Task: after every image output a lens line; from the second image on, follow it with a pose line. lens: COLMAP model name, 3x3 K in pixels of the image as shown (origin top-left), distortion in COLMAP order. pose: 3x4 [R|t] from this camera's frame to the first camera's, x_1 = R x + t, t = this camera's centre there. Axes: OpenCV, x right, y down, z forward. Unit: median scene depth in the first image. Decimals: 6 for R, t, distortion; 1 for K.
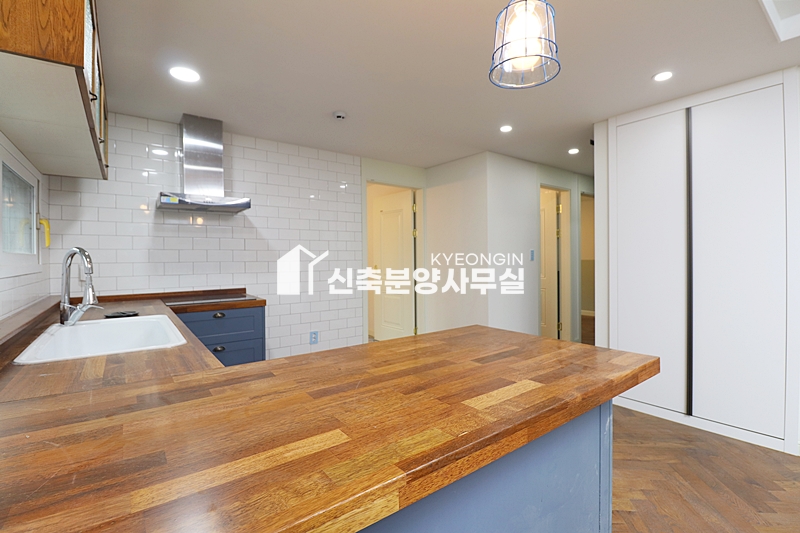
lens RADIAL K [[377.7, 0, 404.5], [0, 377.7, 261.7], [0, 0, 1]] dist [-0.003850, -0.001212]
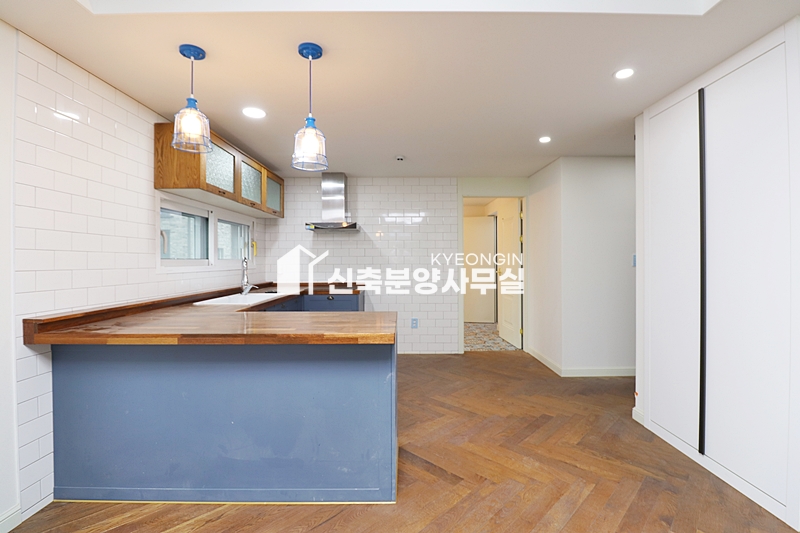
lens RADIAL K [[377.7, 0, 404.5], [0, 377.7, 261.7], [0, 0, 1]] dist [-0.003850, -0.001212]
pose [[0.794272, 0.007660, -0.607514, 0.720128], [-0.009263, 0.999957, 0.000497, -0.014917], [0.607492, 0.005233, 0.794309, -0.071428]]
